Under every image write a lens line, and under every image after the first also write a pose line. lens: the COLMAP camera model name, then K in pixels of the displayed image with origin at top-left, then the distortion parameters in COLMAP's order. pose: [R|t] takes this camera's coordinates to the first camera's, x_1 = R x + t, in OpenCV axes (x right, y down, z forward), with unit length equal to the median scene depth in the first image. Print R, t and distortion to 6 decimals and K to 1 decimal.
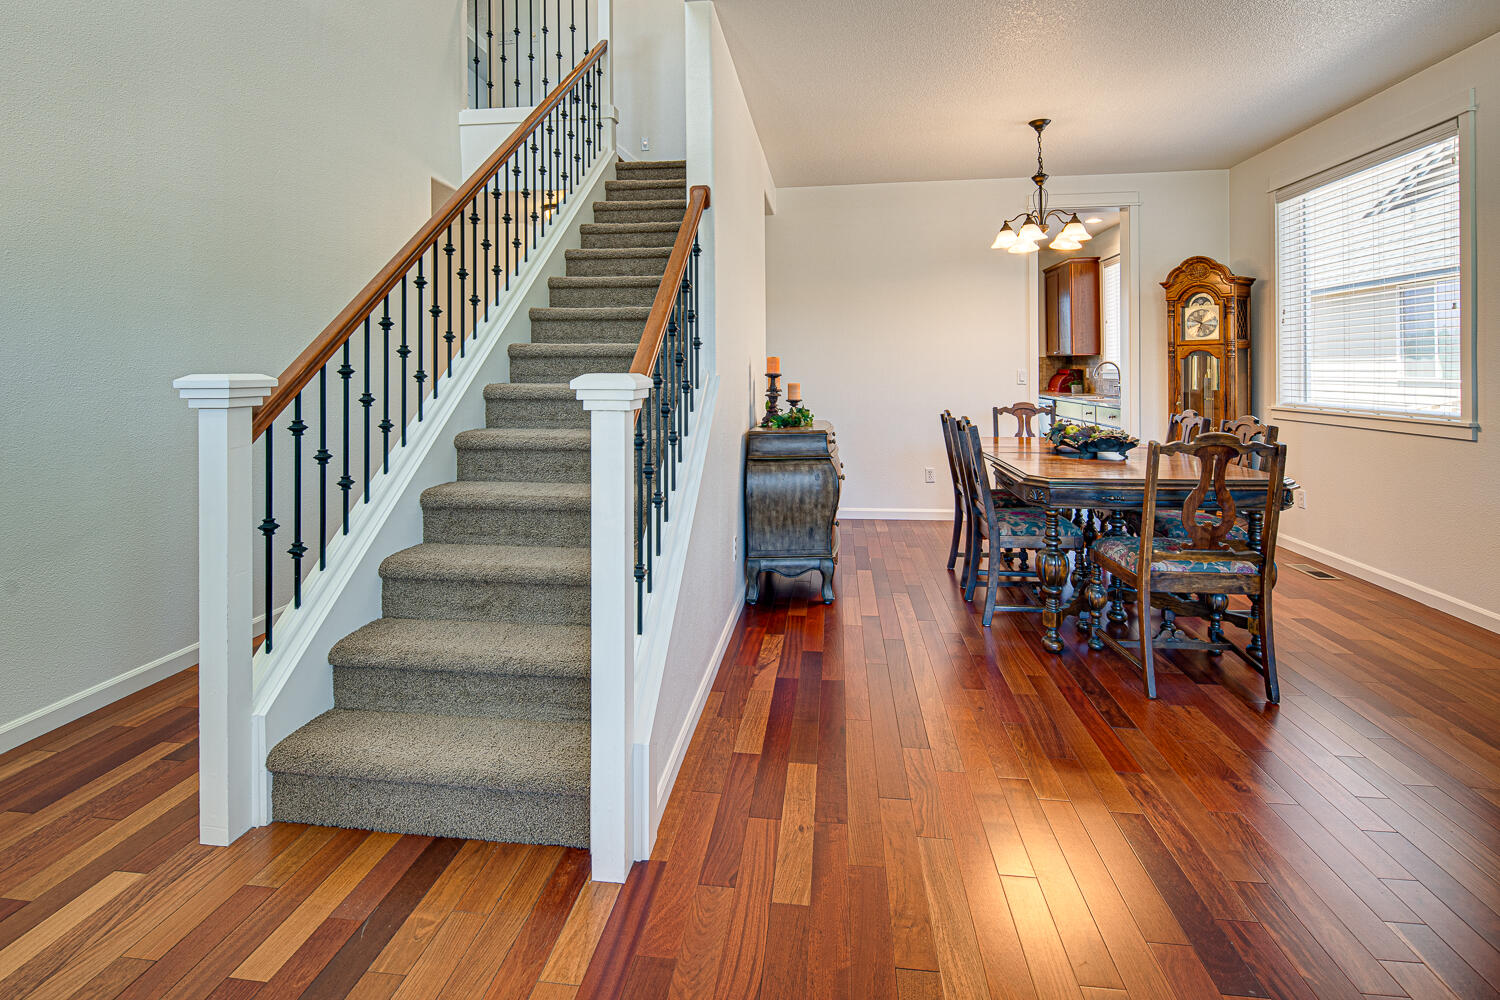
lens RADIAL K [[724.9, 0, 740.3], [0, 724.9, 368.4], [0, 0, 1]] dist [0.004450, -0.005697]
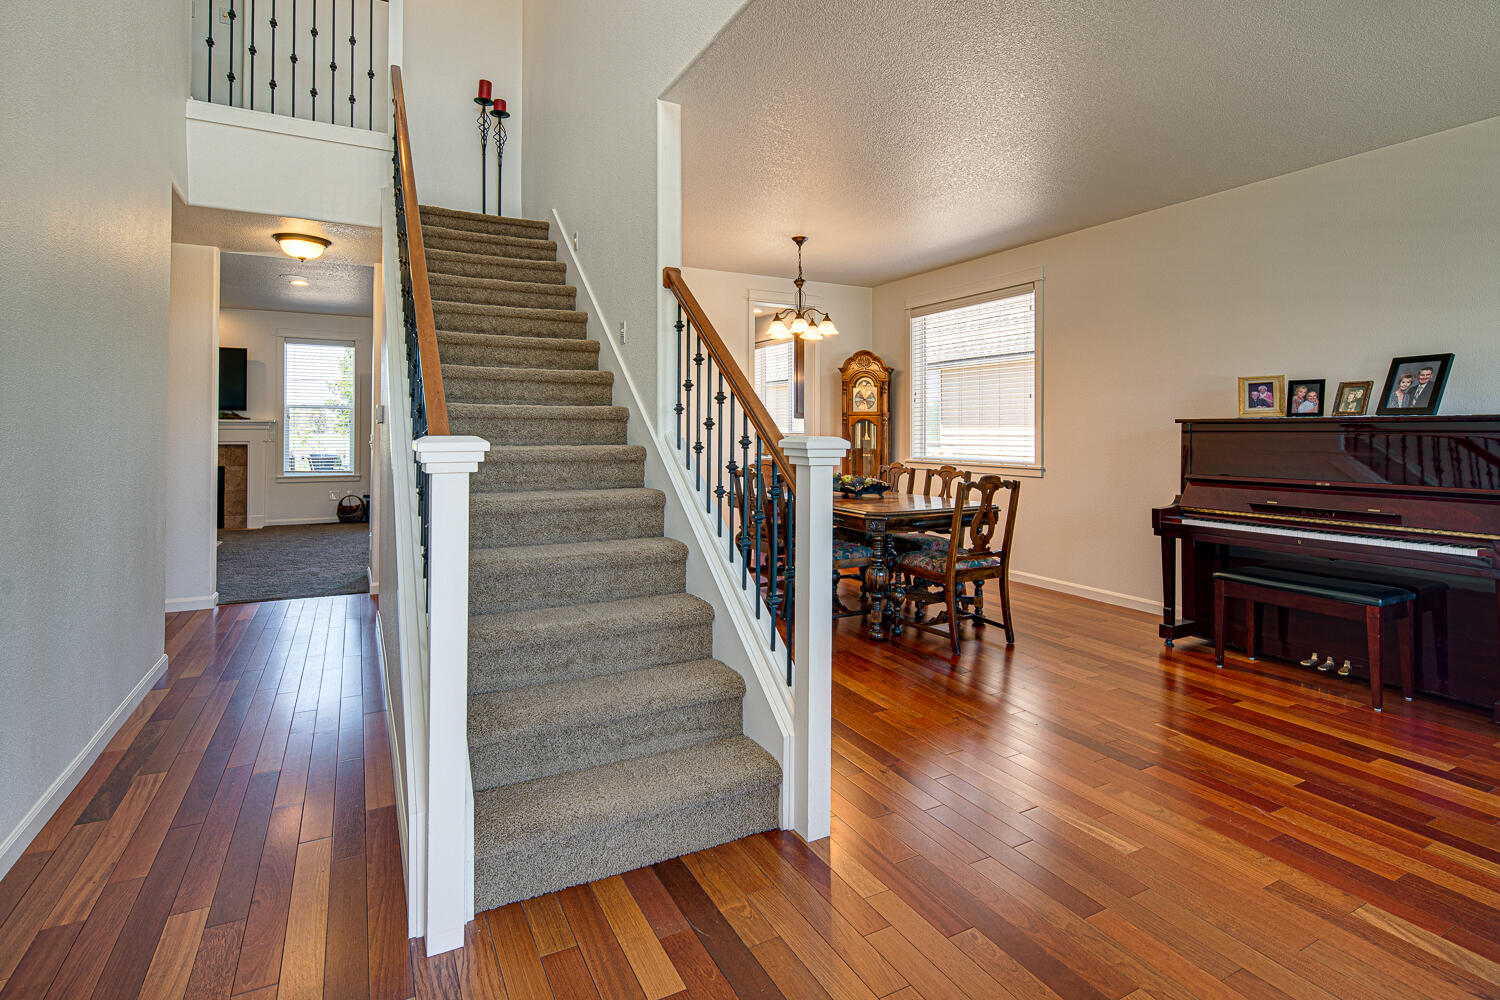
lens RADIAL K [[726.0, 0, 746.0], [0, 726.0, 423.8], [0, 0, 1]] dist [-0.002387, -0.000828]
pose [[0.820640, 0.012103, 0.571317, -0.423086], [-0.007382, 0.999917, -0.010578, -0.000815], [-0.571398, 0.004464, 0.820661, 0.013275]]
